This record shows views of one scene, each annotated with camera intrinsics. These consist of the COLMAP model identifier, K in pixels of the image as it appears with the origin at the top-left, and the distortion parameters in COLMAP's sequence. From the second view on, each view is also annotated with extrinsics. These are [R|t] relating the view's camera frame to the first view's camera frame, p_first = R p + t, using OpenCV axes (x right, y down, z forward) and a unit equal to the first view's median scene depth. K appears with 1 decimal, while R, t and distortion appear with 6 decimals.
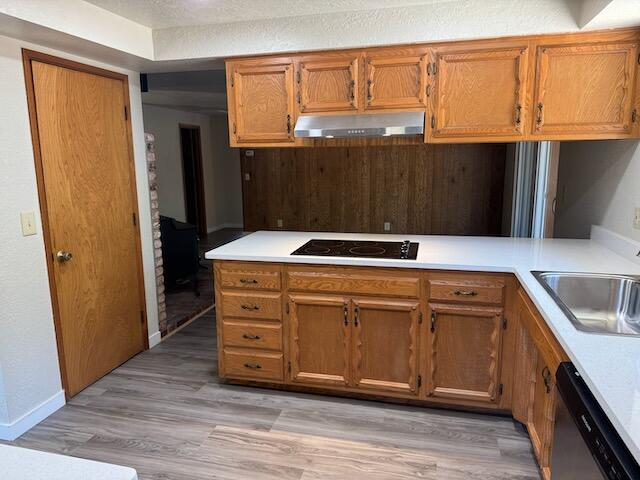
lens RADIAL K [[452.0, 0, 319.0], [0, 452.0, 238.7], [0, 0, 1]] dist [0.067131, -0.082384]
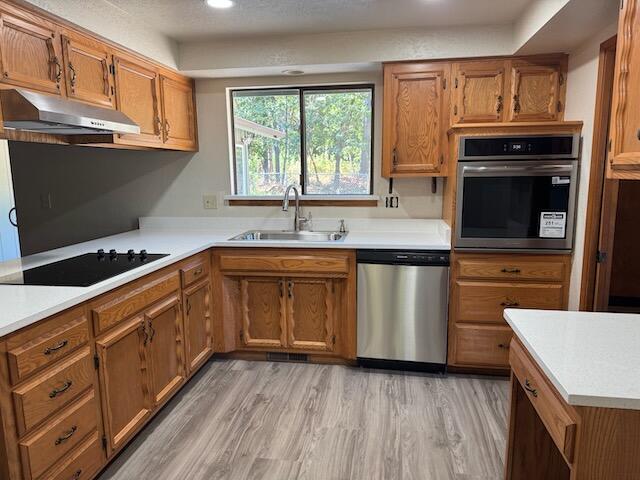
lens RADIAL K [[452.0, 0, 319.0], [0, 452.0, 238.7], [0, 0, 1]] dist [0.067131, -0.082384]
pose [[-0.091875, -0.135333, 0.986531, -0.814858], [0.189475, 0.970245, 0.150745, -0.079691], [-0.977578, 0.200773, -0.063499, 0.685564]]
